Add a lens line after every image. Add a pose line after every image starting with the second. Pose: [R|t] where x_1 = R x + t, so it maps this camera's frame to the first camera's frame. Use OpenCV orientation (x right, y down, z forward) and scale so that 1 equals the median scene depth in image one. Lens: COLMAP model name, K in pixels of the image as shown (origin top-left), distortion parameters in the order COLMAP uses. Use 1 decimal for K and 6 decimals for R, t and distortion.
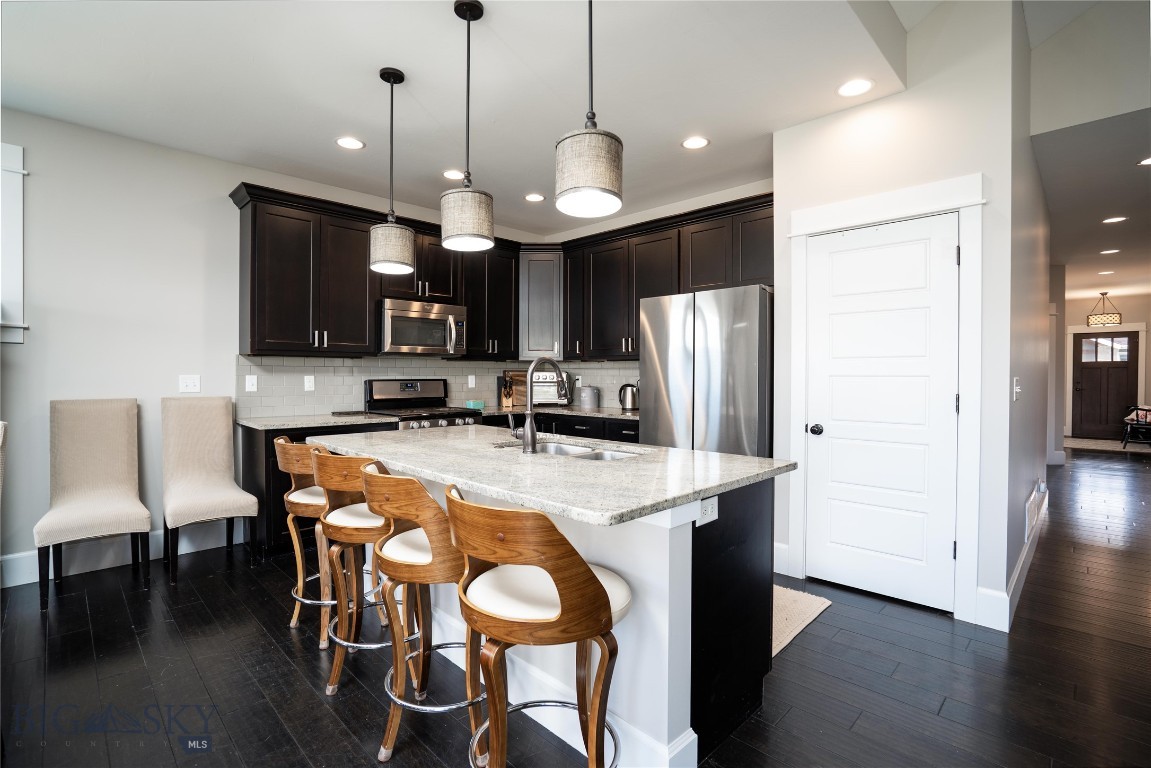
lens RADIAL K [[538.3, 0, 563.6], [0, 538.3, 377.4], [0, 0, 1]] dist [-0.023315, 0.003234]
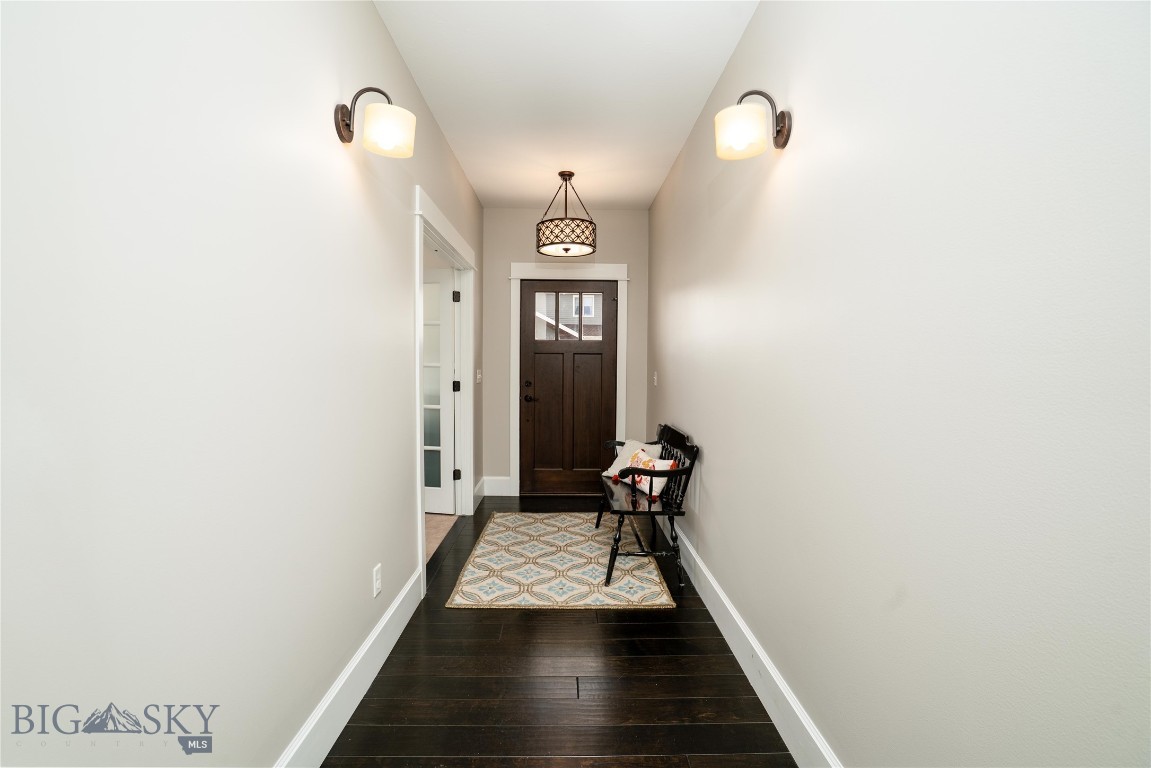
lens RADIAL K [[538.3, 0, 574.7], [0, 538.3, 381.3], [0, 0, 1]] dist [-0.023315, 0.003234]
pose [[0.695103, -0.018795, 0.718664, 0.682406], [0.003516, 0.999735, 0.022745, -0.002881], [-0.718901, -0.013284, 0.694985, 0.659205]]
